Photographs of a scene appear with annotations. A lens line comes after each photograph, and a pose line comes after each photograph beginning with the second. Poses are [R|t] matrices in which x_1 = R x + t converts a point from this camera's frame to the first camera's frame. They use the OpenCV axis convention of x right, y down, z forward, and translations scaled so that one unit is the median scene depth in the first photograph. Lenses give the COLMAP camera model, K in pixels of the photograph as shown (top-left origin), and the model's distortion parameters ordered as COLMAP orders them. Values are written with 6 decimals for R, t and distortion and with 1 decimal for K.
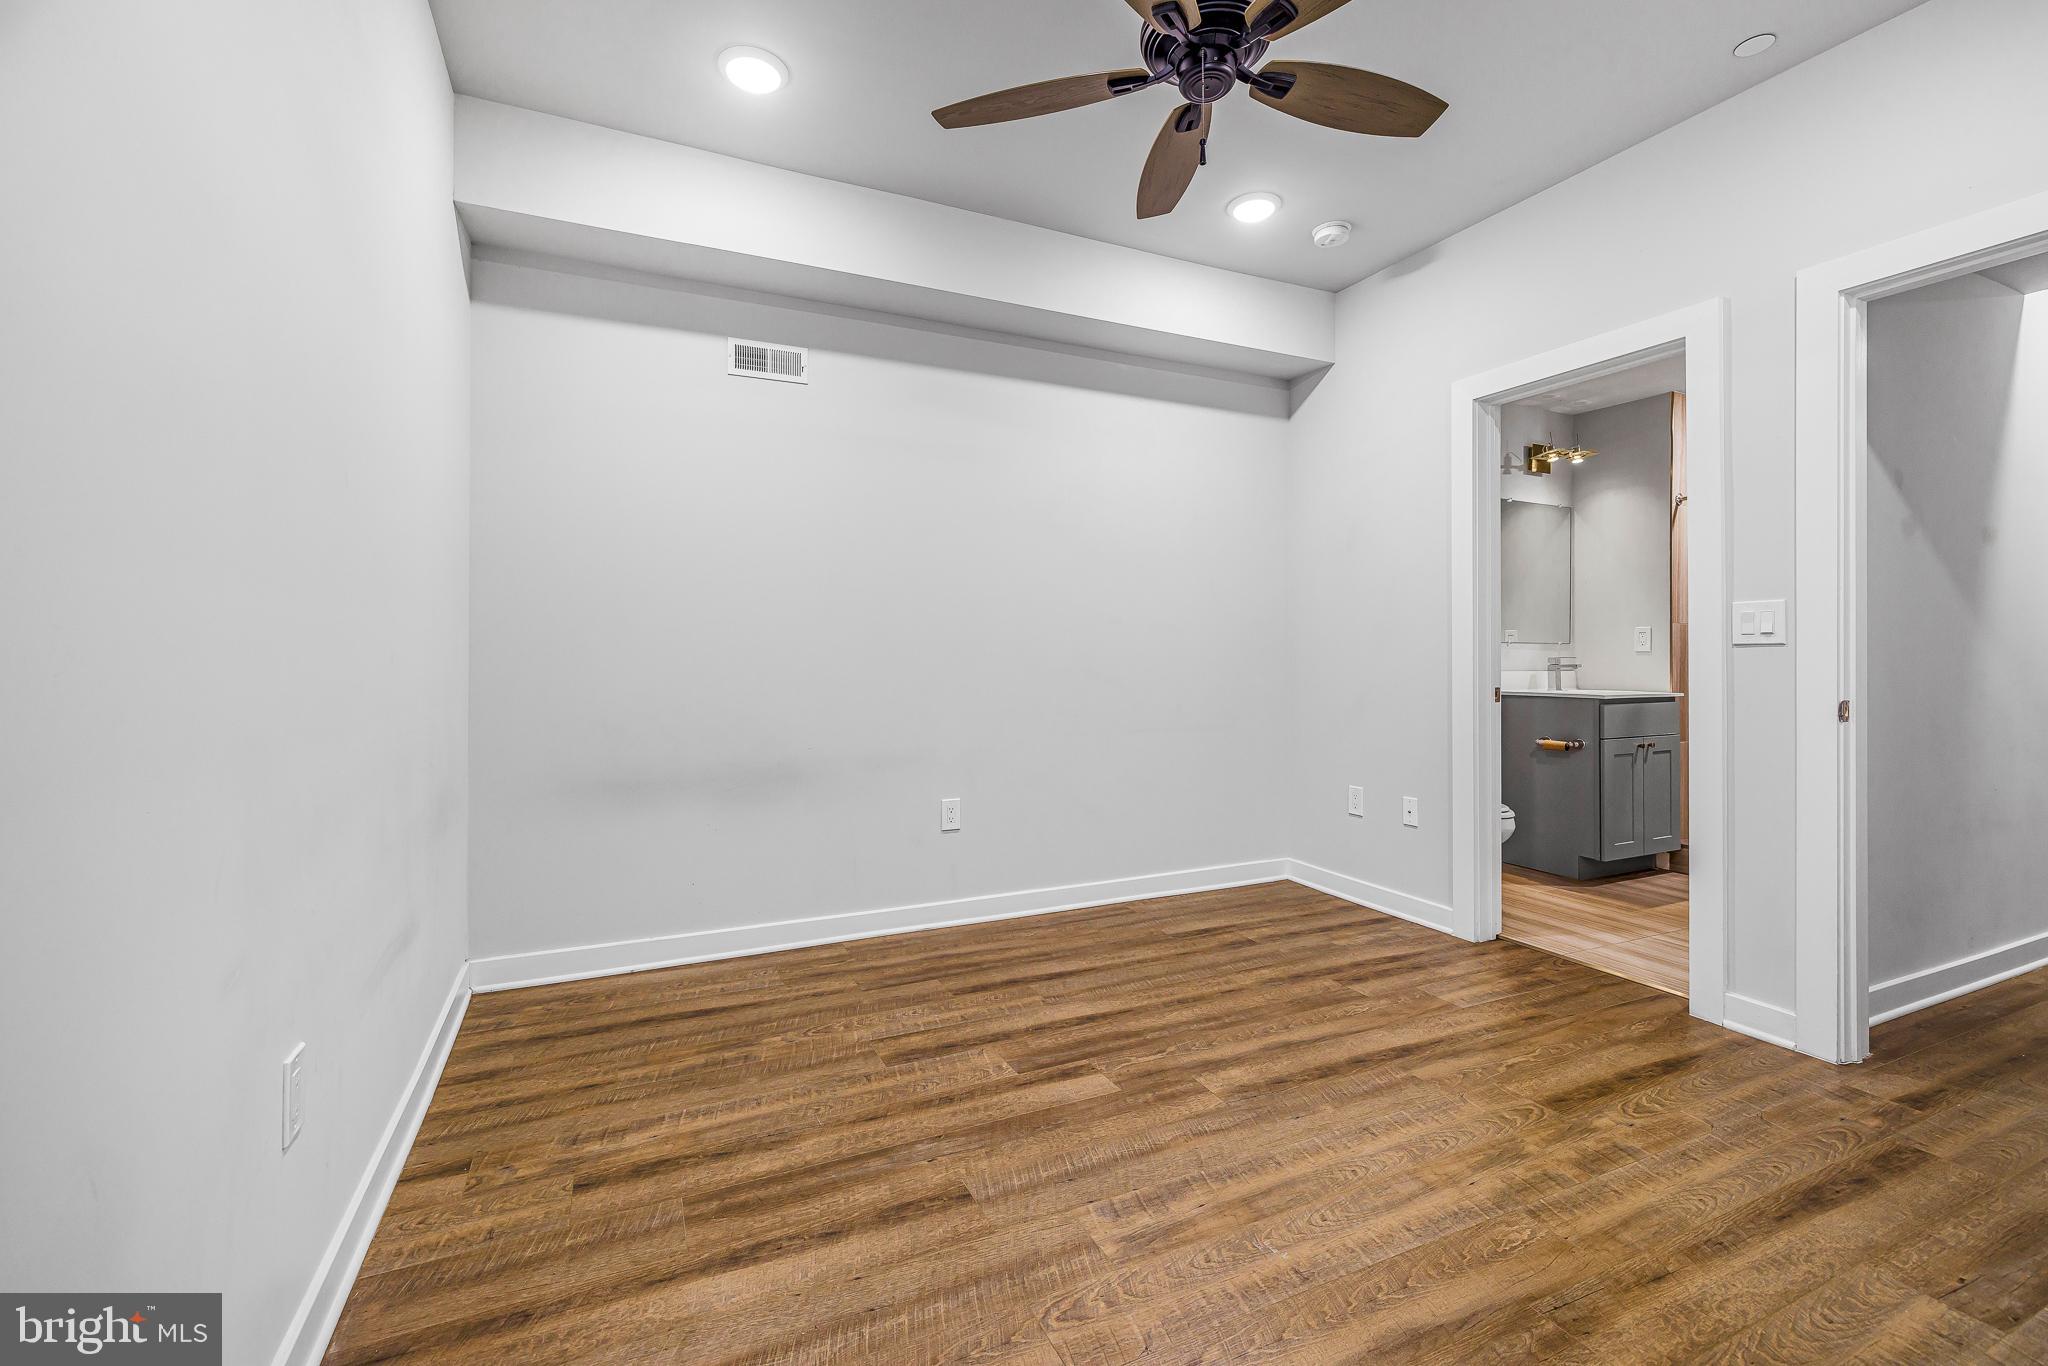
lens RADIAL K [[866.2, 0, 1023.3], [0, 866.2, 674.8], [0, 0, 1]] dist [0.000865, 0.000510]
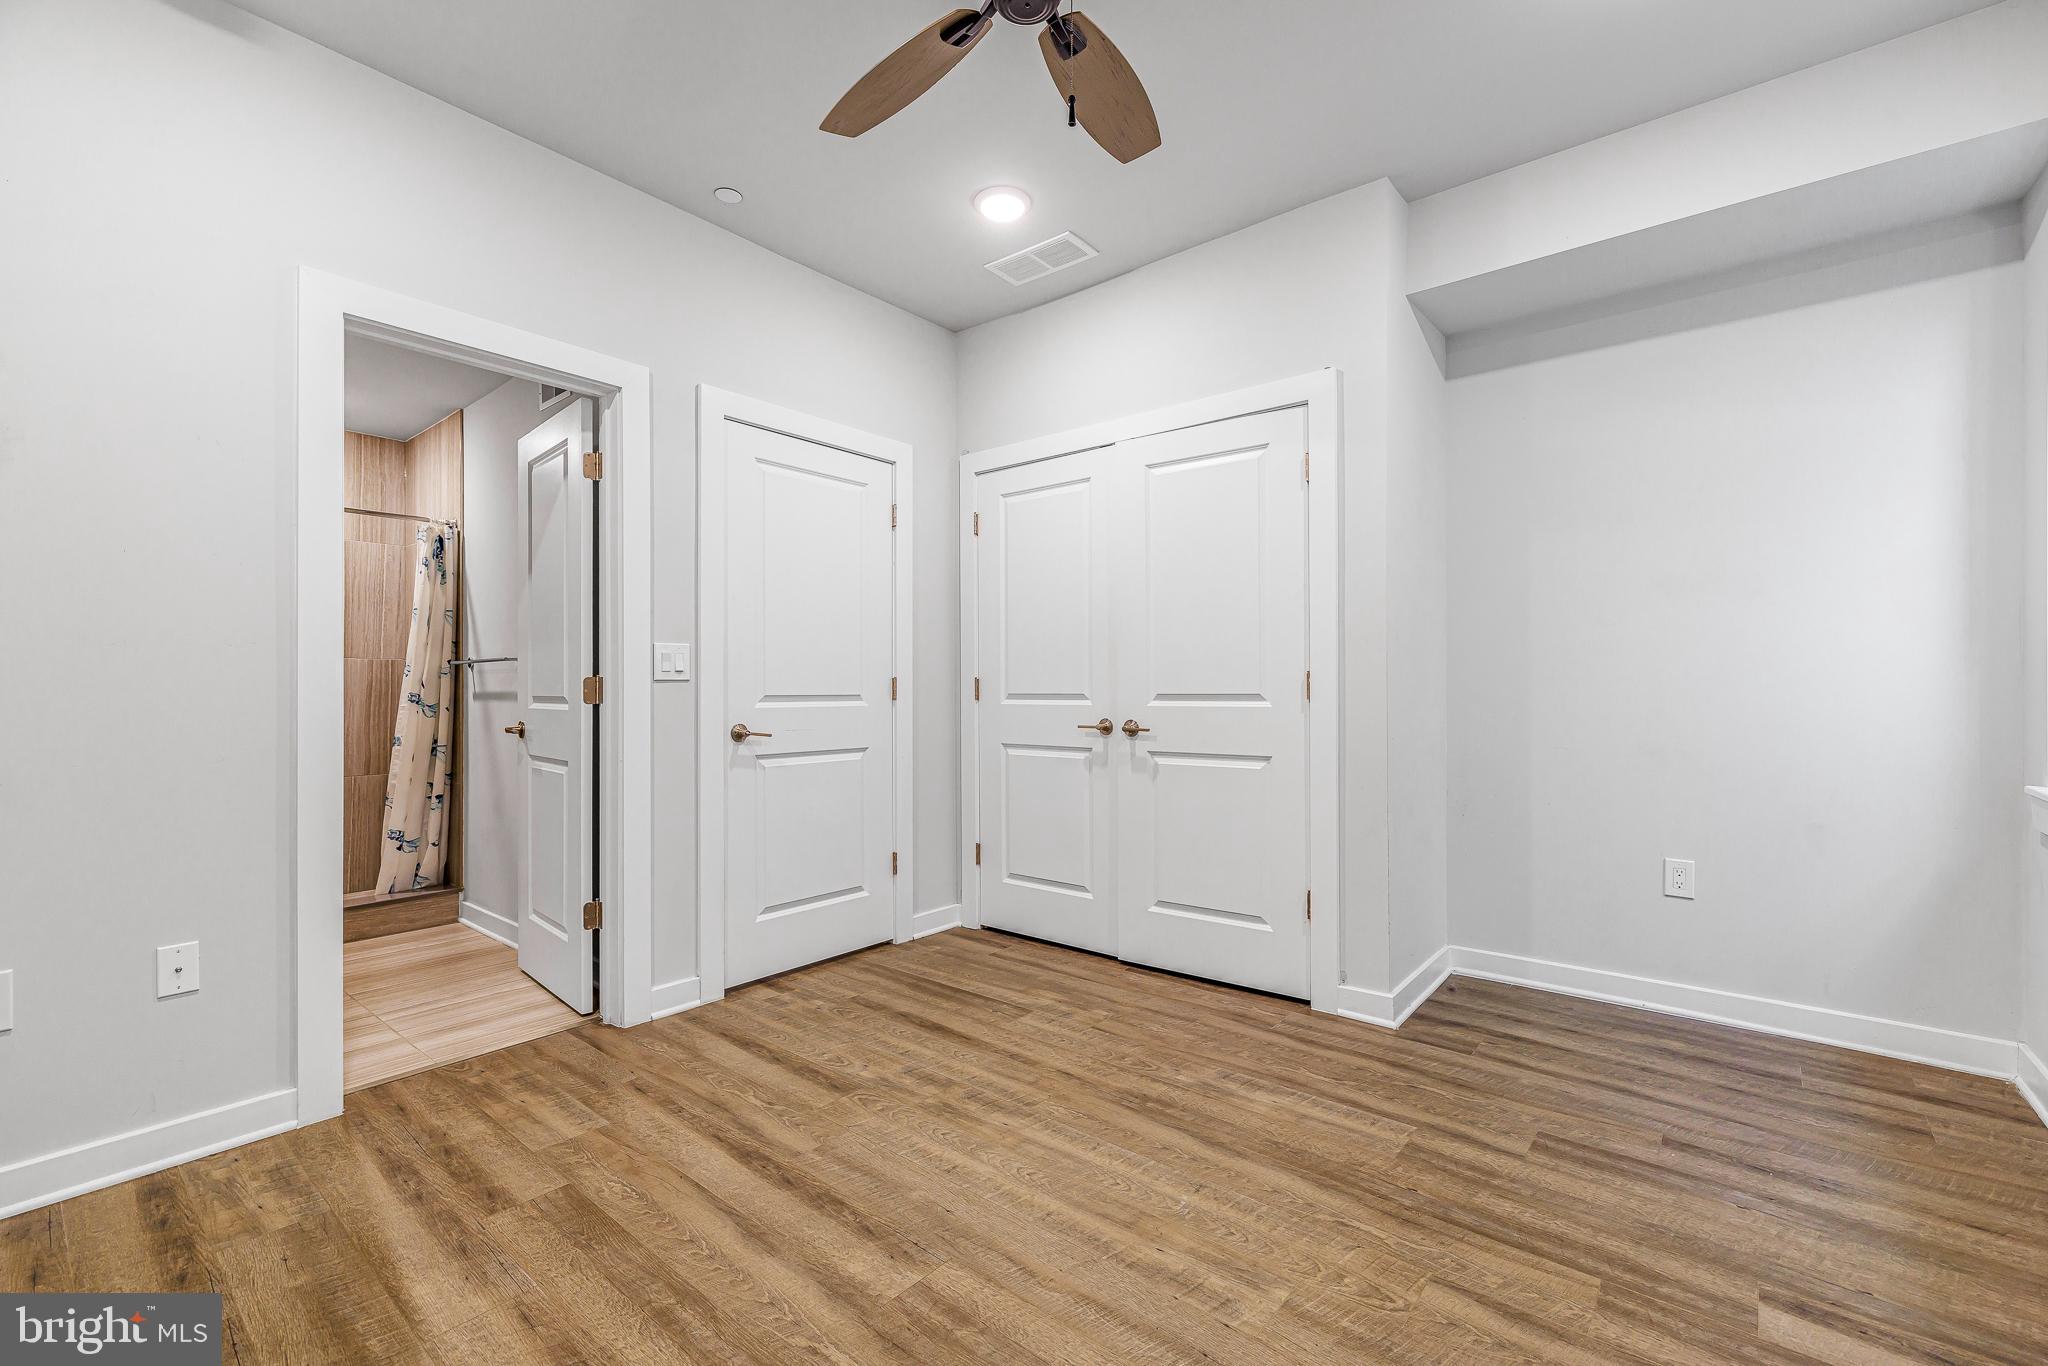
lens RADIAL K [[866.2, 0, 1023.3], [0, 866.2, 674.8], [0, 0, 1]] dist [0.000865, 0.000510]
pose [[-0.422871, 0.015180, 0.906063, -0.469162], [0.022132, 0.999734, -0.006420, -0.027071], [-0.905920, 0.017338, -0.423095, 1.151967]]
